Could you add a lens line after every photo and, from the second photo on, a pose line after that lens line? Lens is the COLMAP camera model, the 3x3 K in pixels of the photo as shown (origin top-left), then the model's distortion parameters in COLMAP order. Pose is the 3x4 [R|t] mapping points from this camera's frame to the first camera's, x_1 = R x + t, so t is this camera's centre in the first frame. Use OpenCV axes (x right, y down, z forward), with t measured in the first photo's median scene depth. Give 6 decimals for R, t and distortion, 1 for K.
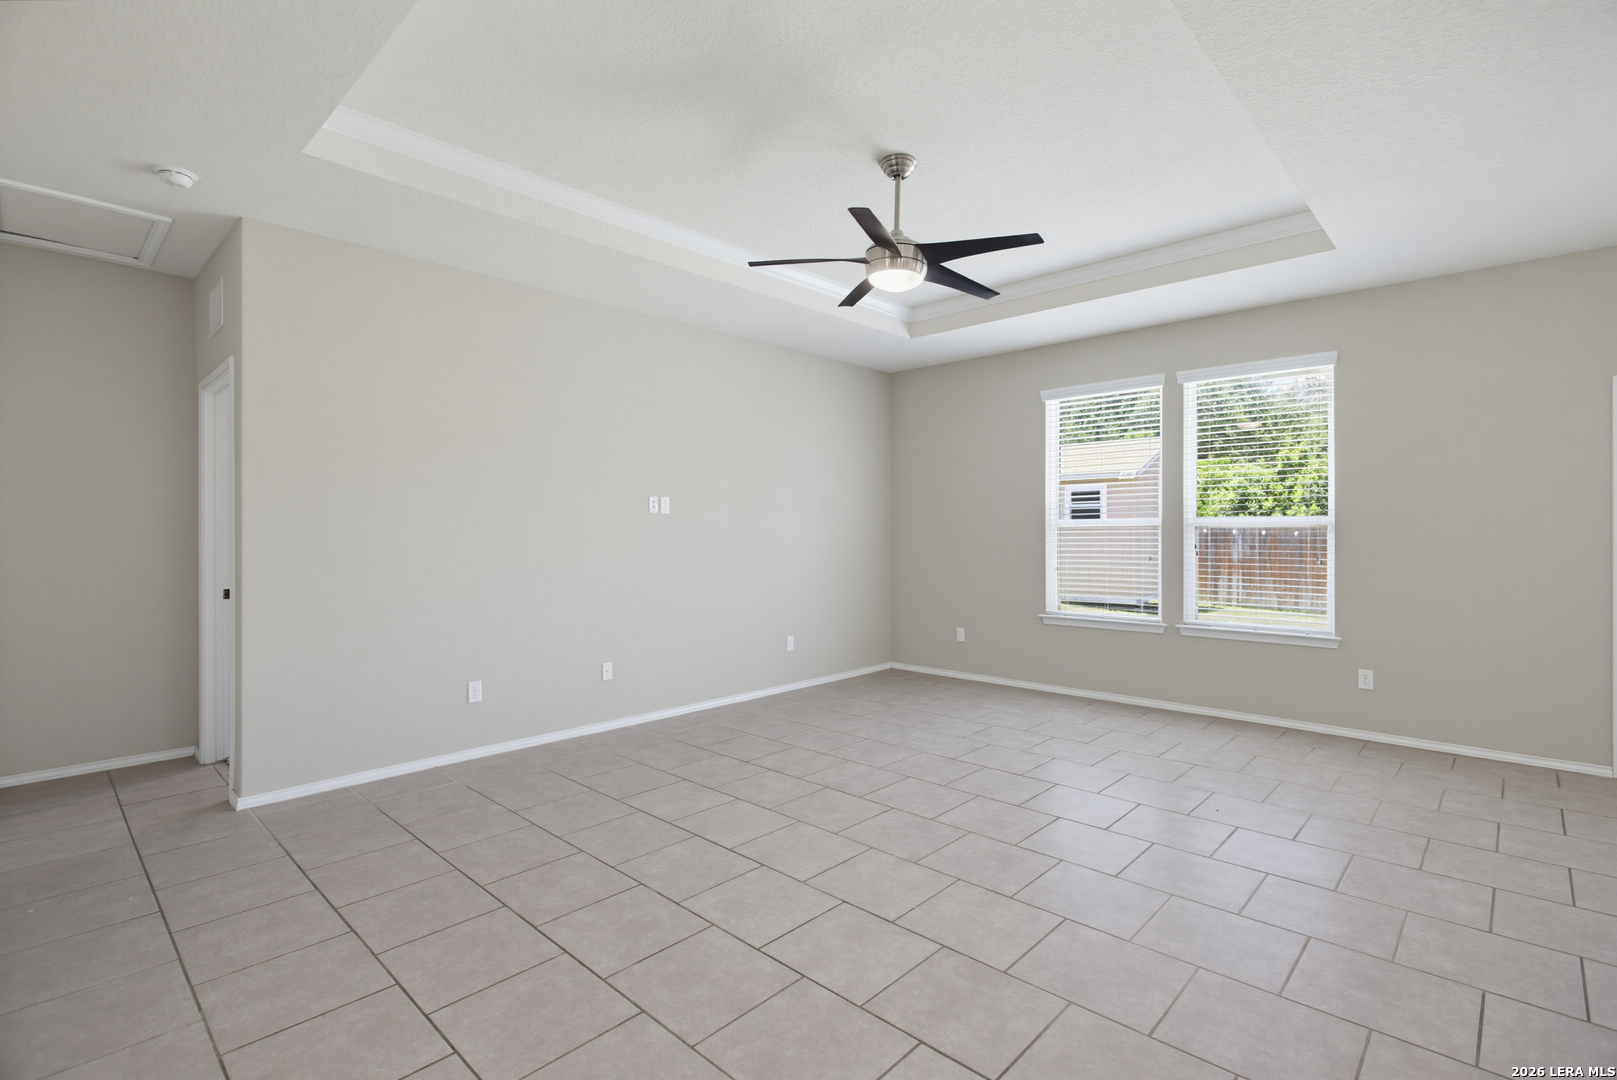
lens RADIAL K [[758.6, 0, 812.2], [0, 758.6, 531.9], [0, 0, 1]] dist [-0.007713, 0.000385]
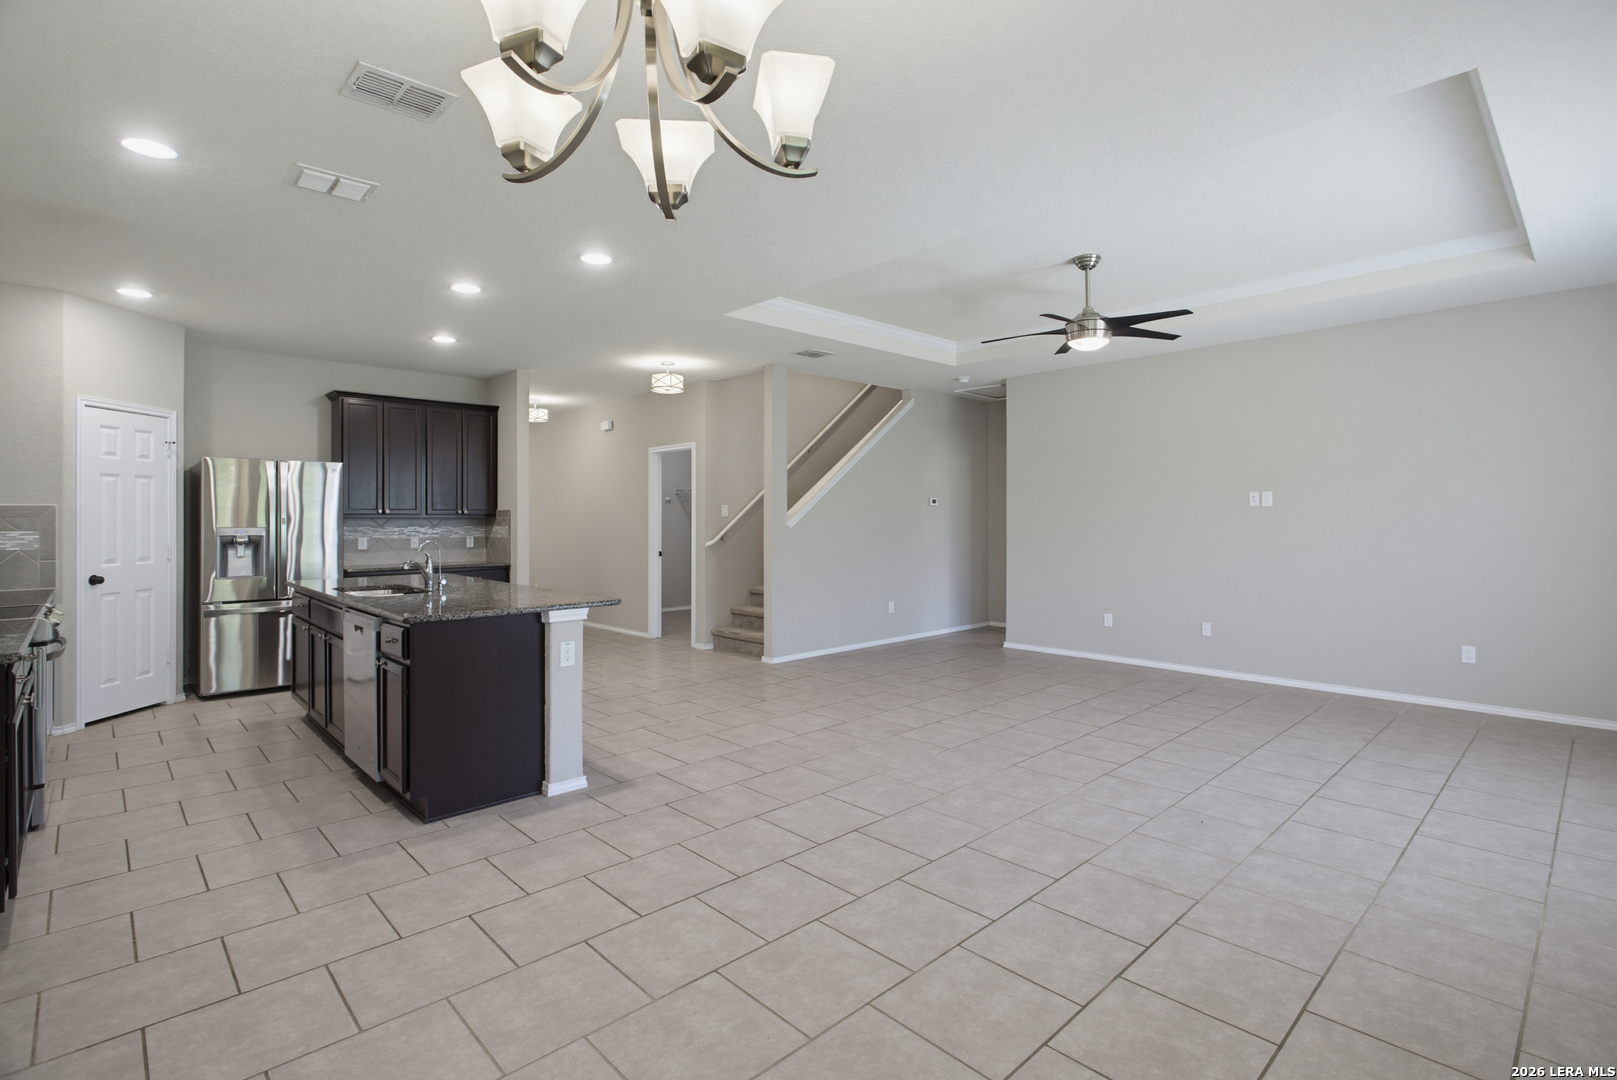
lens RADIAL K [[763.9, 0, 803.6], [0, 763.9, 511.7], [0, 0, 1]] dist [-0.004920, 0.000899]
pose [[-0.060701, -0.005914, -0.998138, 1.461909], [0.001008, 0.999982, -0.005986, -0.013840], [0.998155, -0.001370, -0.060694, 0.537174]]
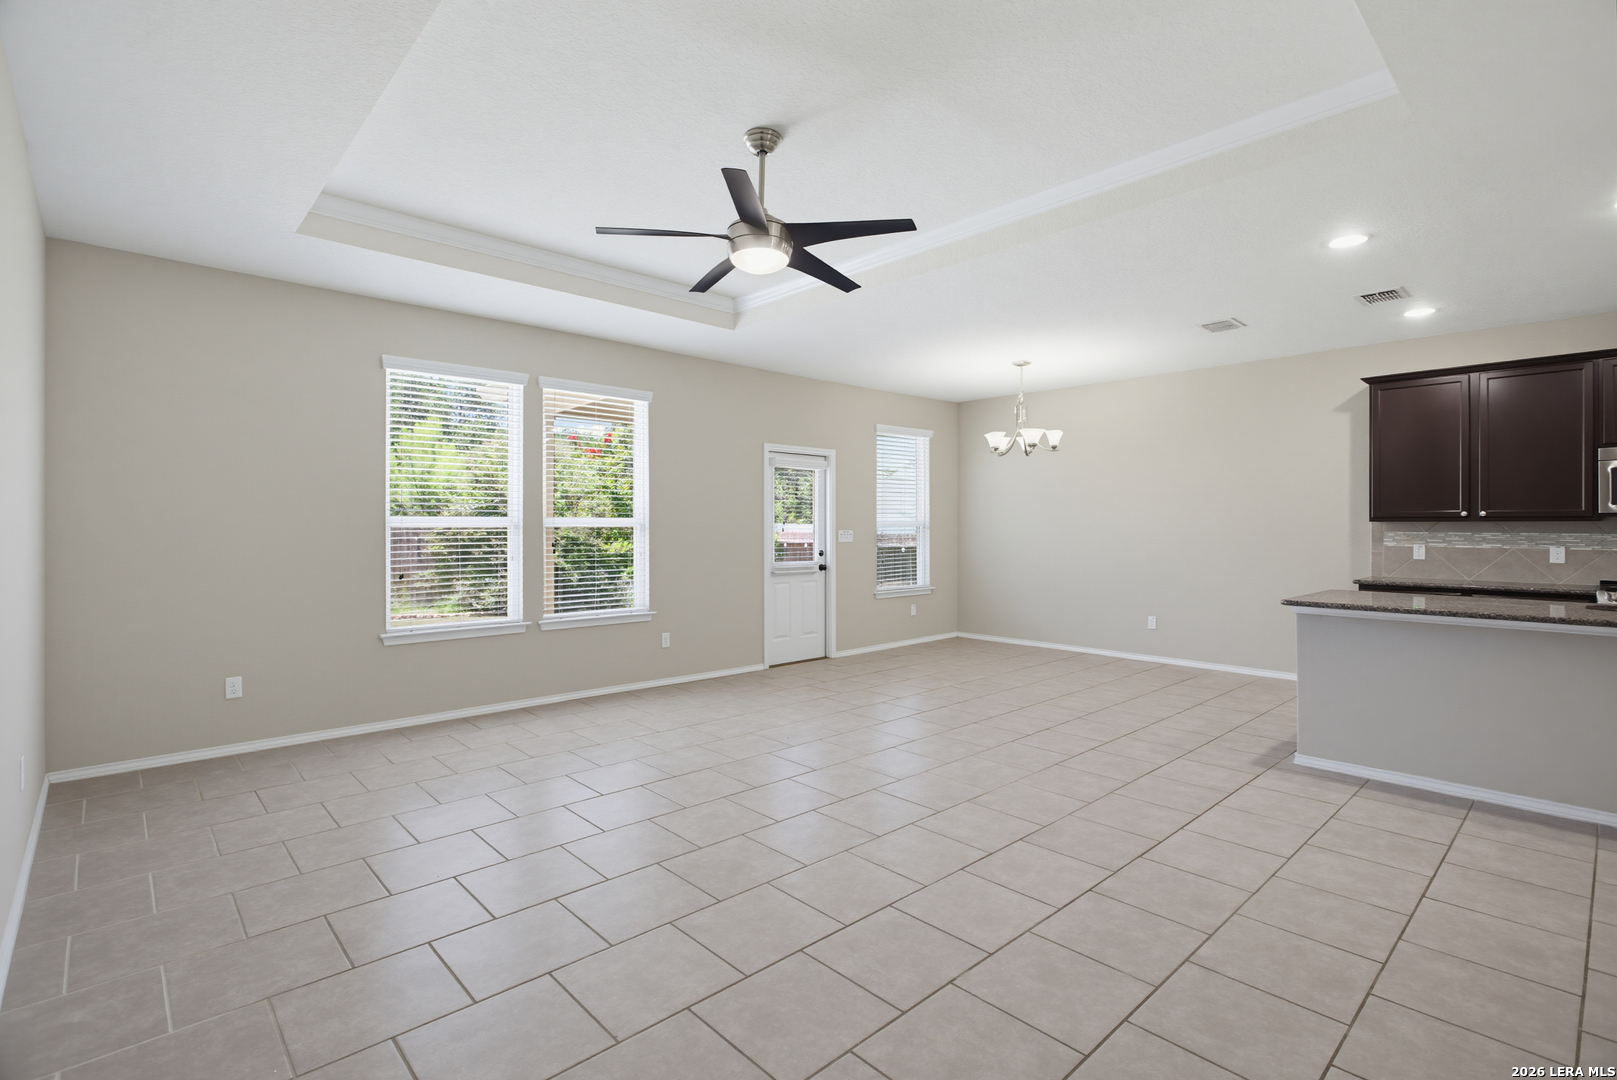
lens RADIAL K [[758.6, 0, 812.2], [0, 758.6, 531.9], [0, 0, 1]] dist [-0.007713, 0.000385]
pose [[0.064798, -0.001452, 0.997897, -0.772532], [0.002033, 0.999997, 0.001323, 0.000545], [-0.997896, 0.001943, 0.064801, 0.832992]]
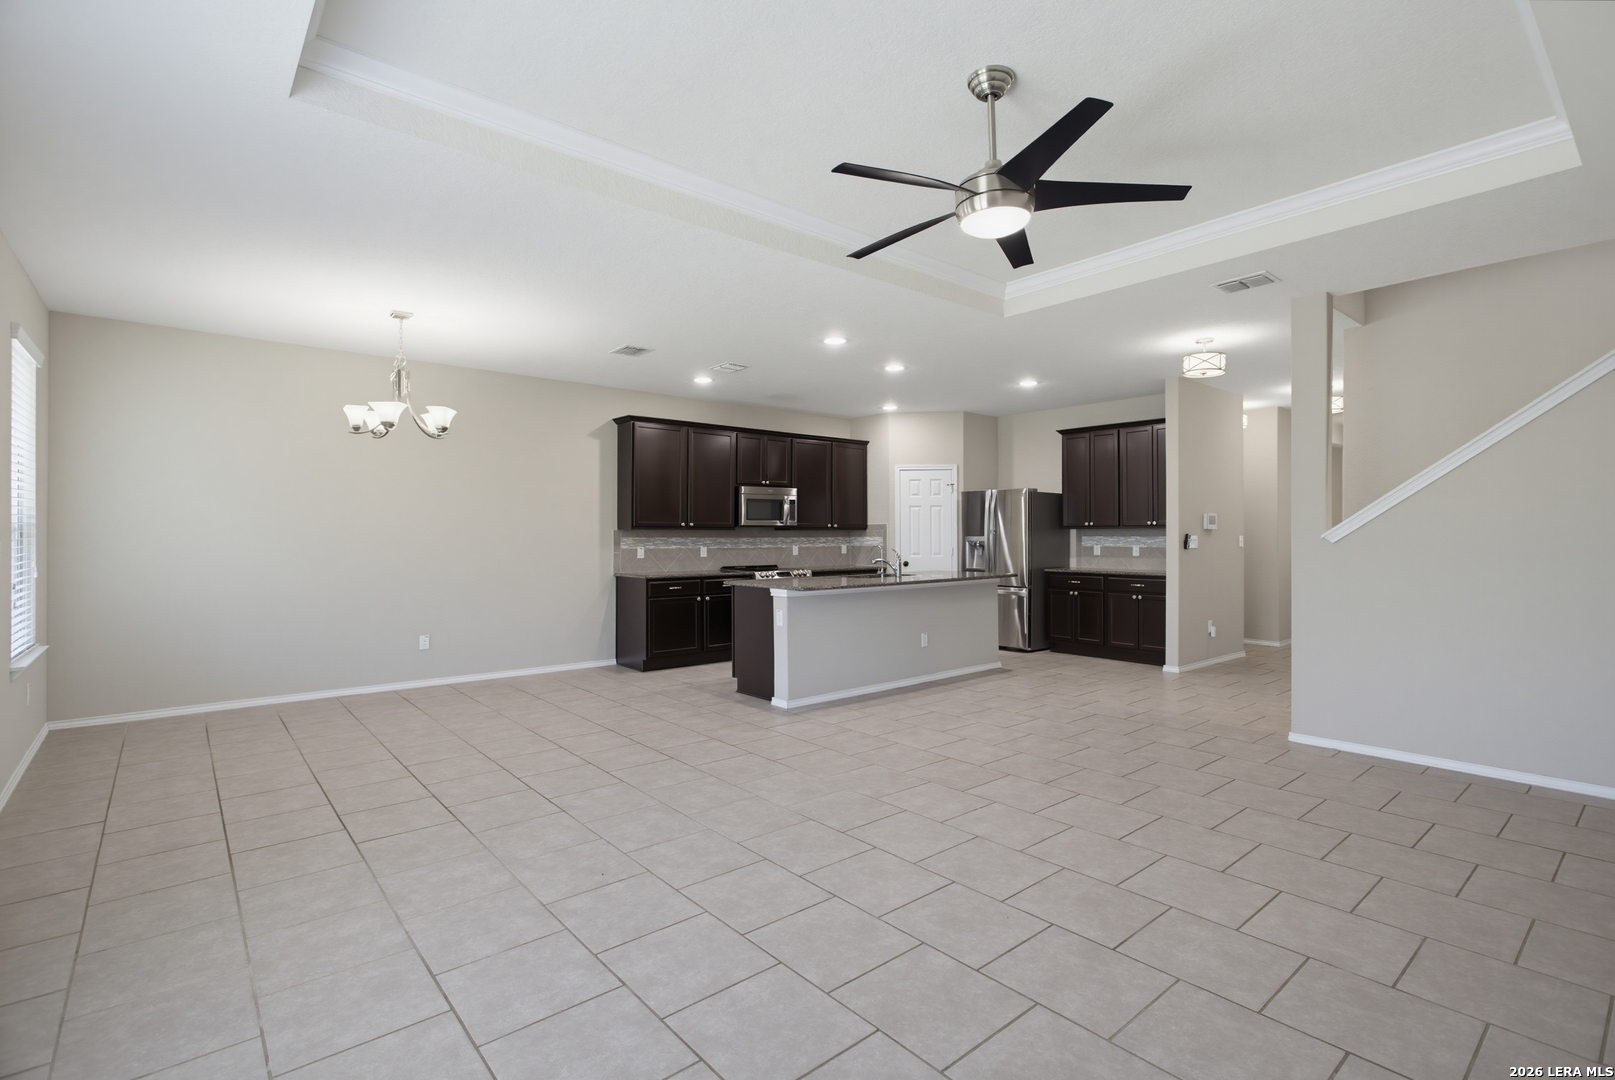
lens RADIAL K [[757.7, 0, 811.2], [0, 757.7, 531.9], [0, 0, 1]] dist [-0.007713, 0.000385]
pose [[-0.993874, 0.006214, 0.110345, 0.204862], [0.006160, 0.999981, -0.000823, -0.005723], [-0.110348, -0.000138, -0.993893, 1.725118]]
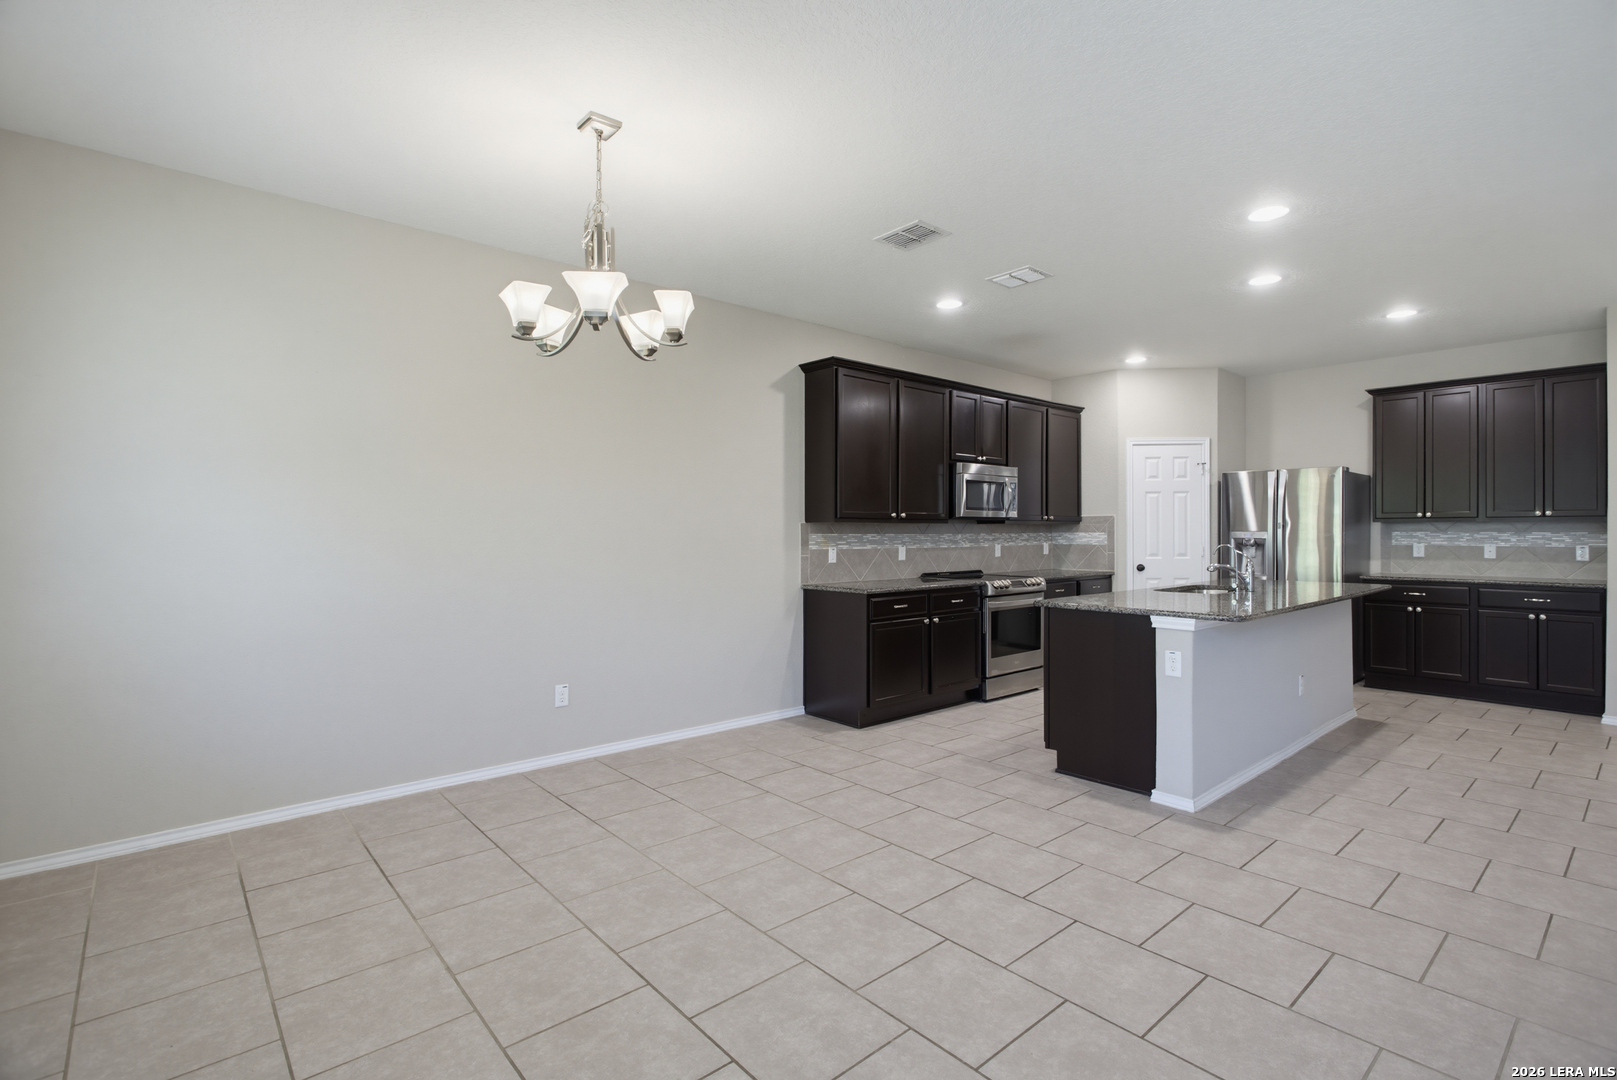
lens RADIAL K [[758.6, 0, 812.2], [0, 758.6, 531.9], [0, 0, 1]] dist [-0.007713, 0.000385]
pose [[-0.995397, 0.006410, 0.095624, 0.816871], [0.006823, 0.999969, 0.003998, -0.004599], [-0.095595, 0.004632, -0.995410, 1.172394]]
